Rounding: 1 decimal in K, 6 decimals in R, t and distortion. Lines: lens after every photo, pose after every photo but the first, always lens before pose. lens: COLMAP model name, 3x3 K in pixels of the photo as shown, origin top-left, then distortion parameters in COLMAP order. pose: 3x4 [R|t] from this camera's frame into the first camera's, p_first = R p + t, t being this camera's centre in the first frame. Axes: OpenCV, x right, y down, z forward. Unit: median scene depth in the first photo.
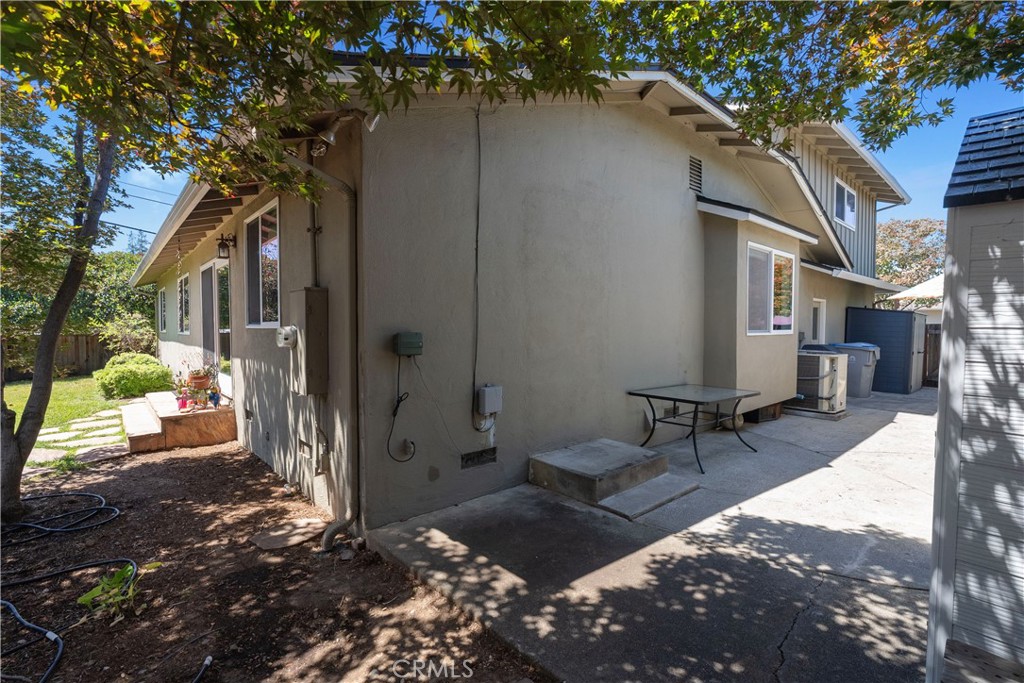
lens RADIAL K [[490.0, 0, 530.4], [0, 490.0, 343.7], [0, 0, 1]] dist [-0.000115, 0.000011]
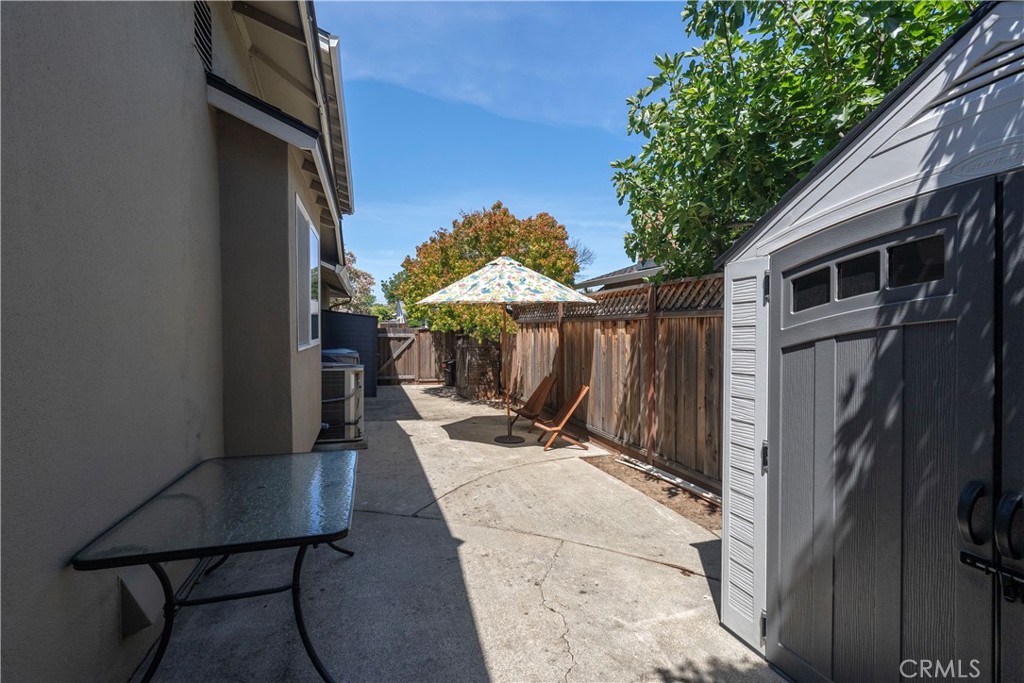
lens RADIAL K [[468.8, 0, 512.0], [0, 468.8, 341.5], [0, 0, 1]] dist [0.001903, 0.000265]
pose [[0.455962, -0.024101, 0.889673, 0.051766], [0.029991, 0.999482, 0.011705, -0.023833], [-0.889494, 0.021345, 0.456448, 0.462174]]
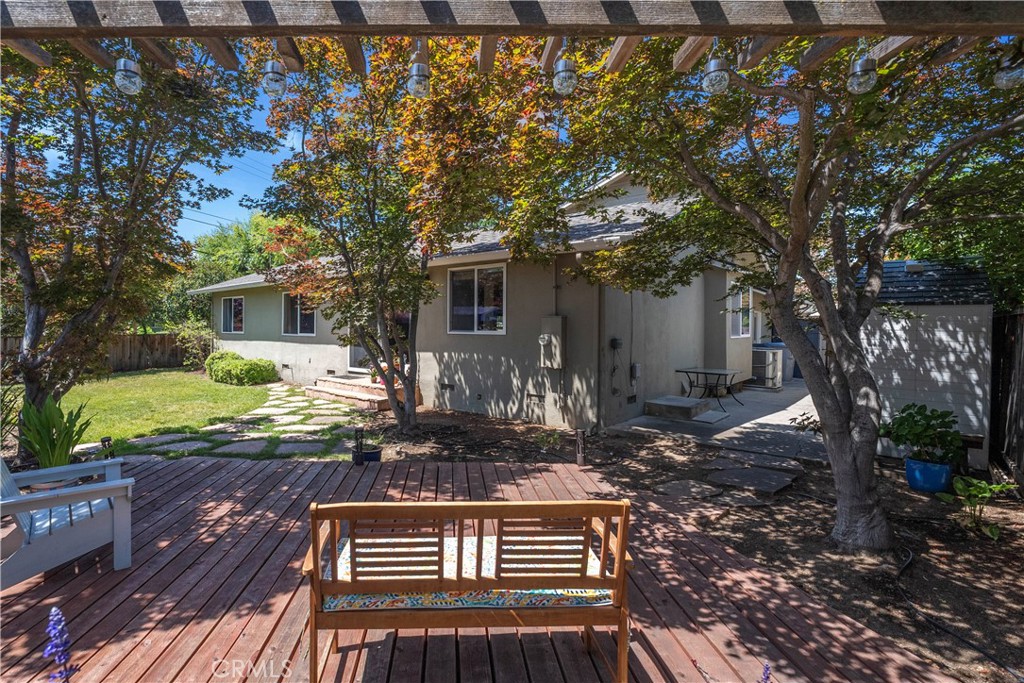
lens RADIAL K [[468.8, 0, 512.0], [0, 468.8, 341.5], [0, 0, 1]] dist [0.001903, 0.000265]
pose [[0.995480, 0.000732, 0.094970, -0.377526], [-0.000426, 0.999995, -0.003239, 0.000263], [-0.094971, 0.003184, 0.995475, -0.425739]]
